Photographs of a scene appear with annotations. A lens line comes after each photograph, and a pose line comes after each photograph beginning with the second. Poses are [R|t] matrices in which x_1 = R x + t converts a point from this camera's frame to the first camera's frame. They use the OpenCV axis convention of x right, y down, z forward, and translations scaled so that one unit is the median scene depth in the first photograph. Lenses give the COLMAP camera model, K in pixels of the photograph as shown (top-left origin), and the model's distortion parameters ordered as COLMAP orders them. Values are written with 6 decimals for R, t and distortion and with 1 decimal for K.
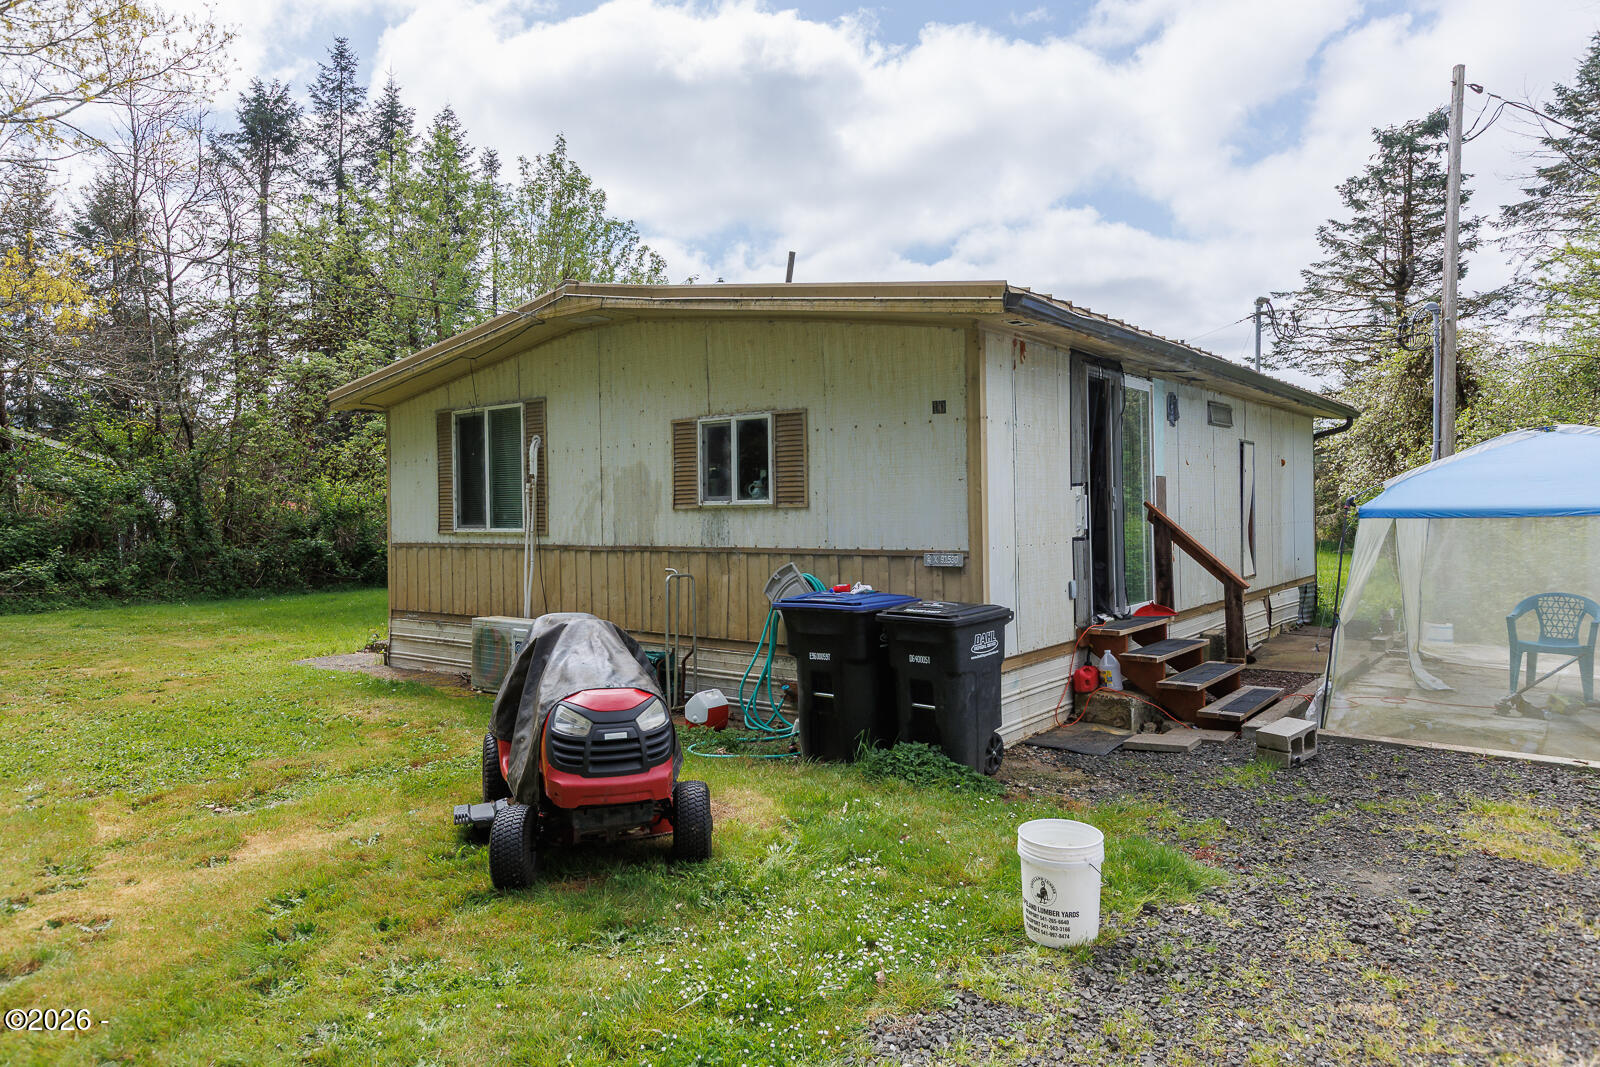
lens RADIAL K [[1019.6, 0, 794.5], [0, 1019.6, 505.6], [0, 0, 1]] dist [-0.000030, 0.001238]
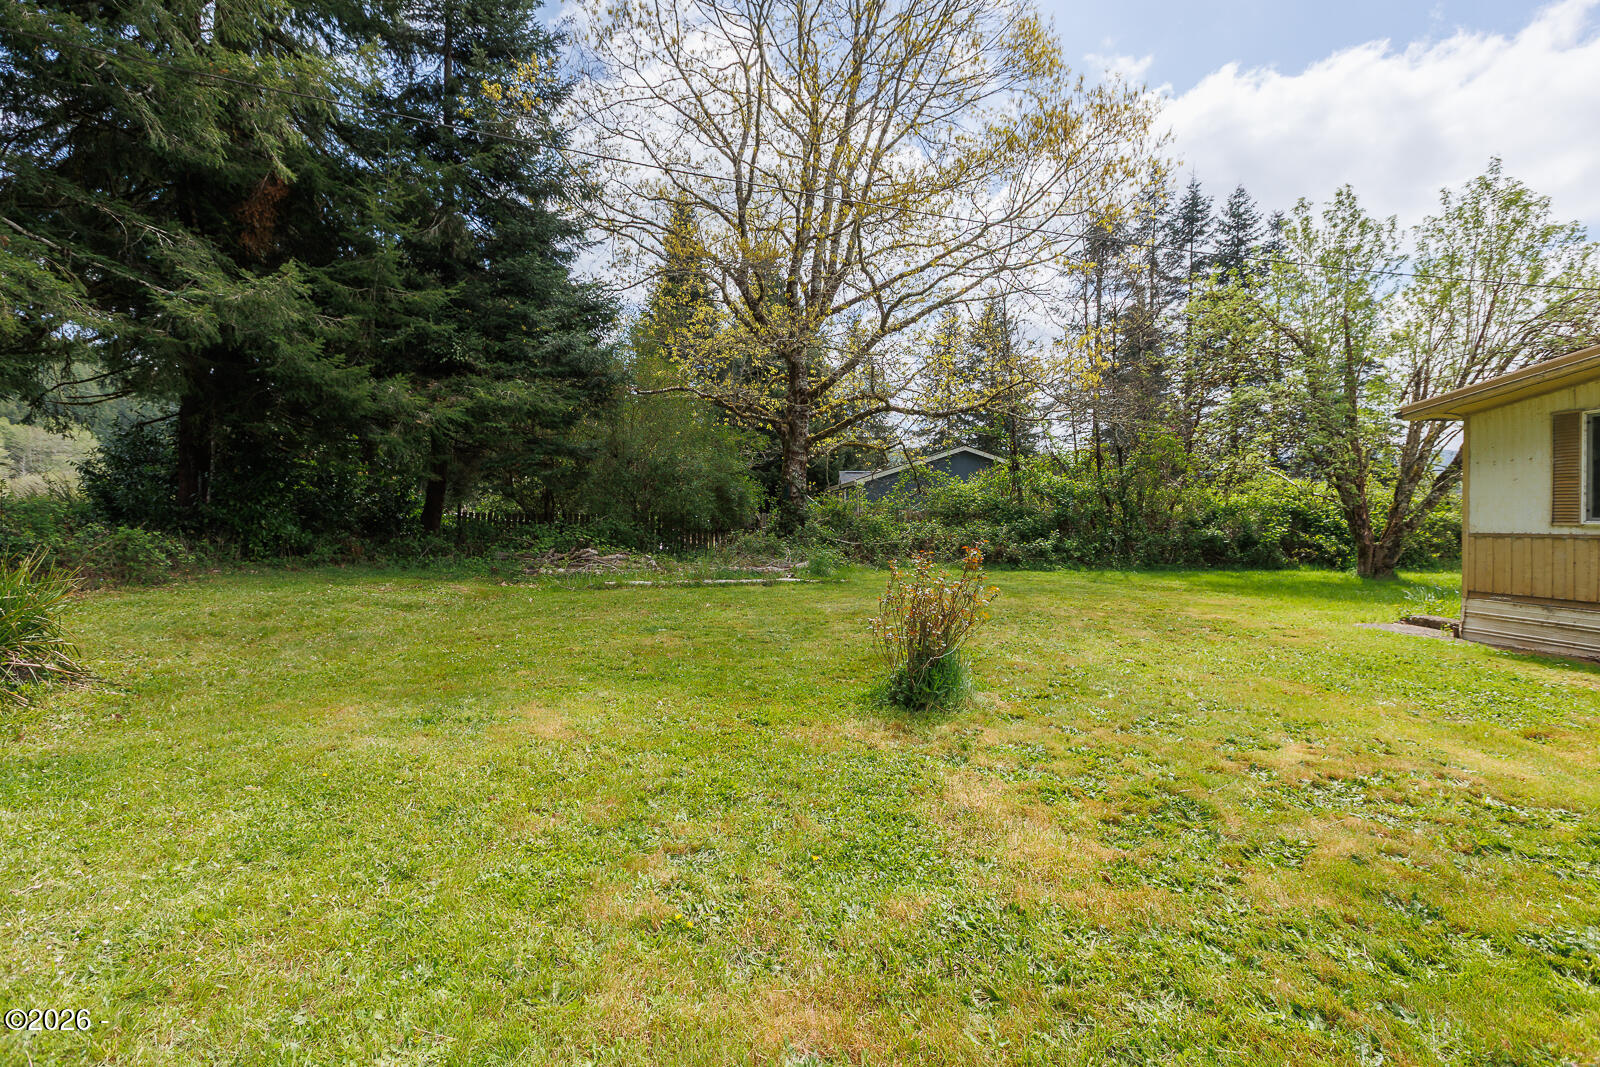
lens RADIAL K [[737.3, 0, 796.8], [0, 737.3, 526.1], [0, 0, 1]] dist [0.003636, -0.000839]
pose [[0.689991, 0.022476, -0.723469, -0.336296], [-0.004596, 0.999634, 0.026672, 0.011025], [0.723803, -0.015079, 0.689842, -0.131543]]
